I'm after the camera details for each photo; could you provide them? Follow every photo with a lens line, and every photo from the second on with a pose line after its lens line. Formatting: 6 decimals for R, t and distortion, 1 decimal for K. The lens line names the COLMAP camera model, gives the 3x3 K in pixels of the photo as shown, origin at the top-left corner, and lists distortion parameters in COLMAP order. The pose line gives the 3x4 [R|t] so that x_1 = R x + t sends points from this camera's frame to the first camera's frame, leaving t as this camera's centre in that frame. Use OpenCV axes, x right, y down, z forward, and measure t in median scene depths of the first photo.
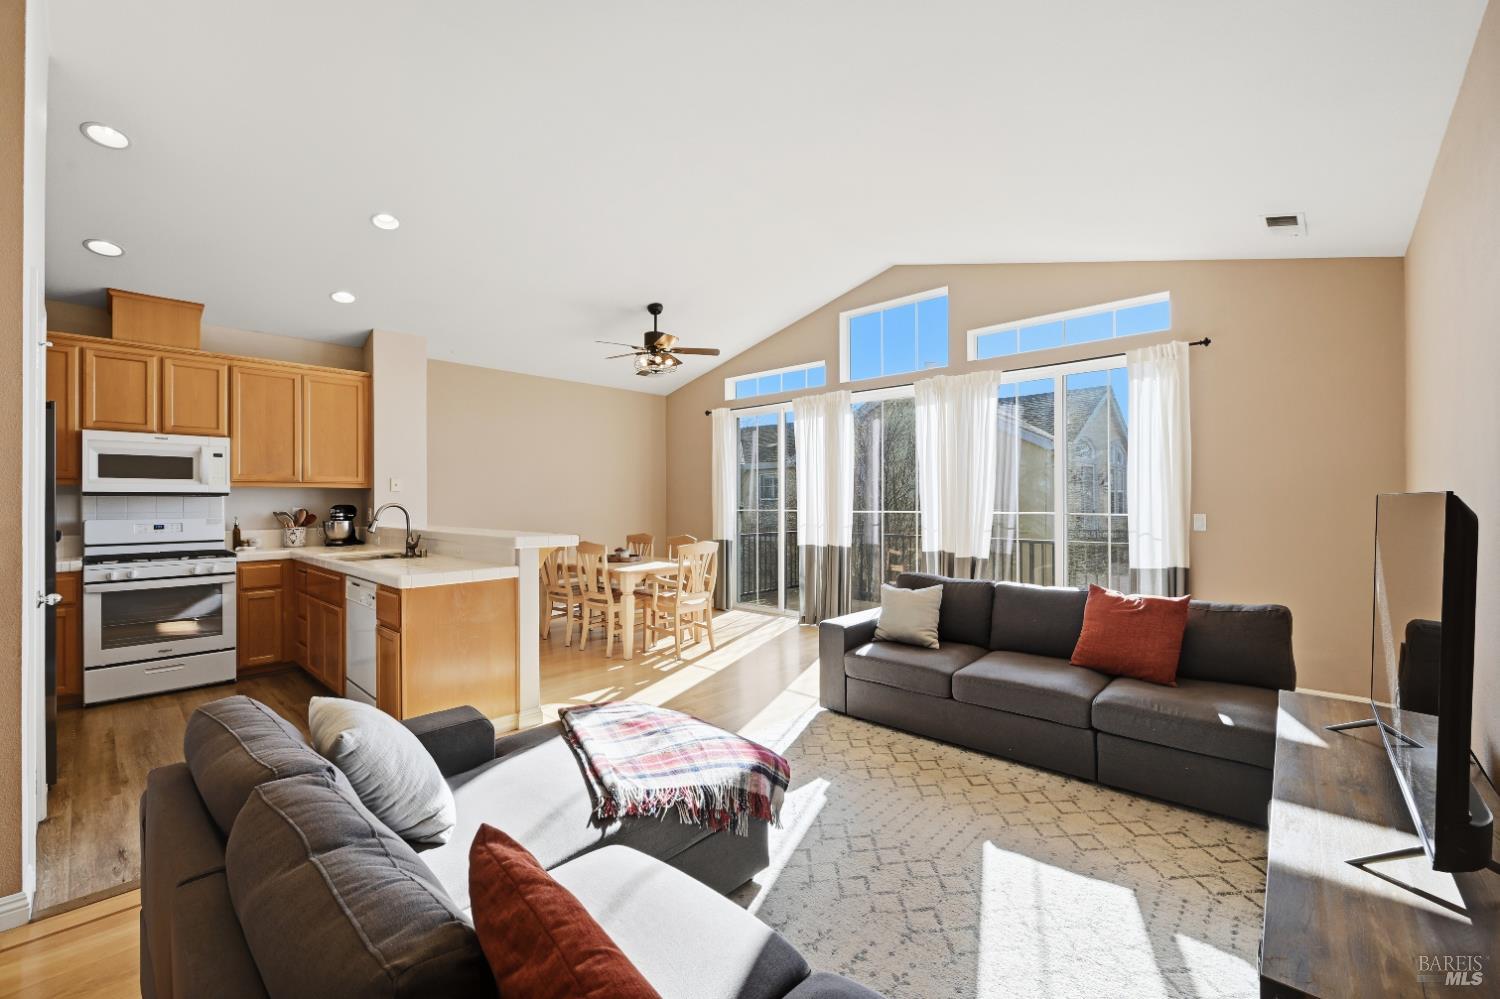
lens RADIAL K [[618.8, 0, 750.0], [0, 618.8, 499.5], [0, 0, 1]] dist [-0.002576, -0.000007]
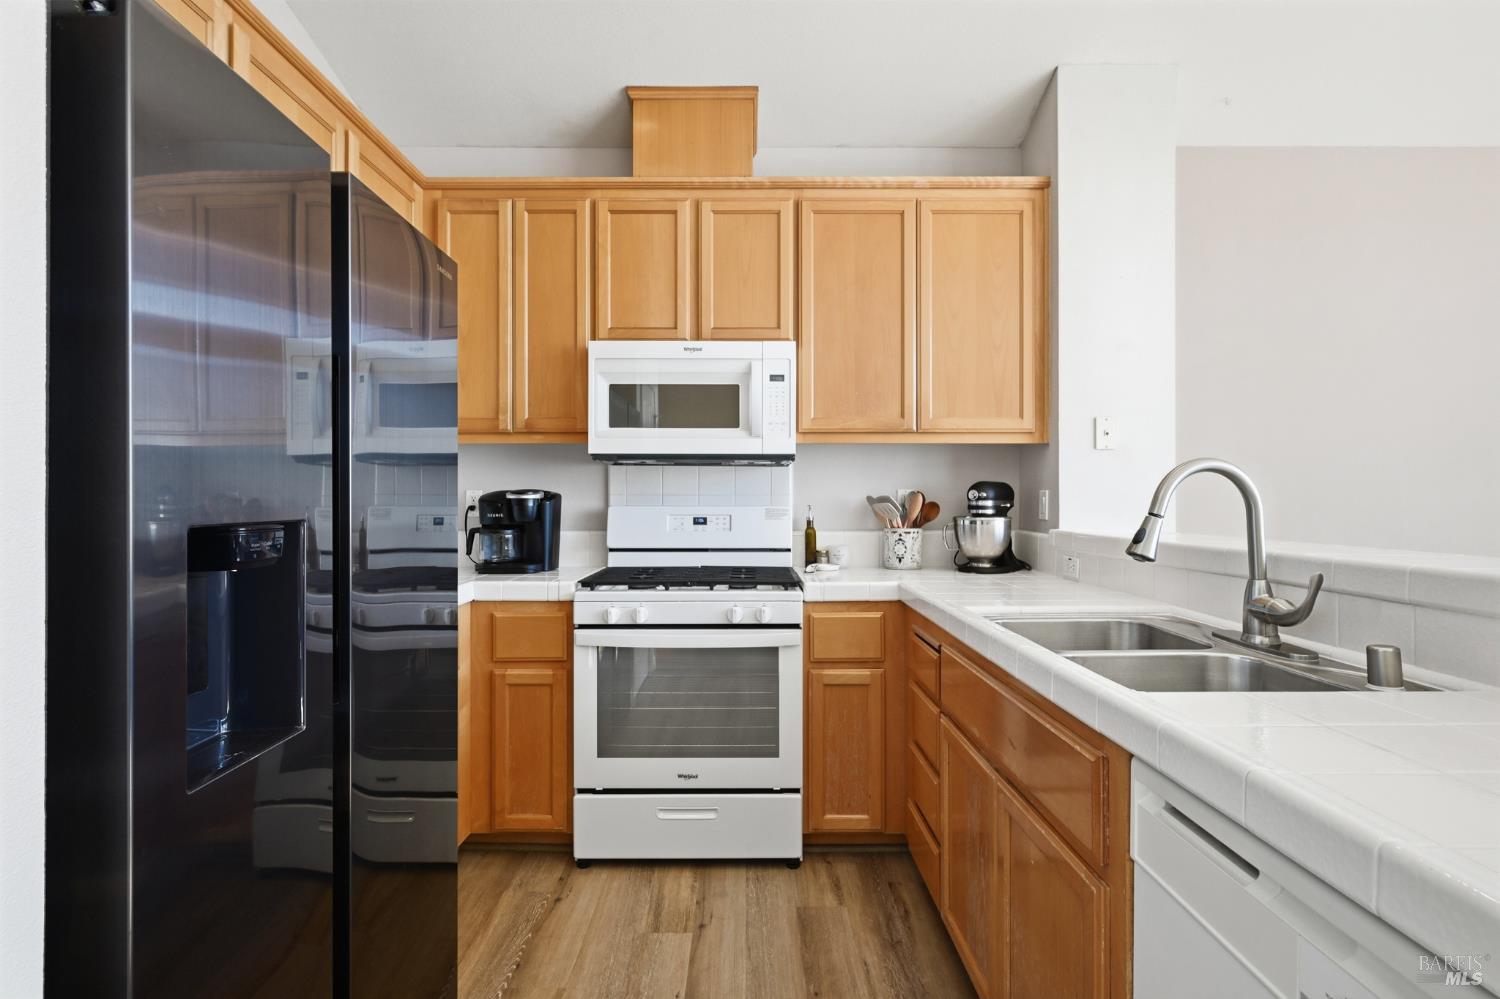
lens RADIAL K [[709.5, 0, 746.6], [0, 709.5, 497.4], [0, 0, 1]] dist [0.001244, 0.000227]
pose [[0.680290, 0.000767, -0.732943, -0.455916], [-0.000925, 1.000000, 0.000189, 0.022940], [0.732943, 0.000550, 0.680290, 0.587507]]
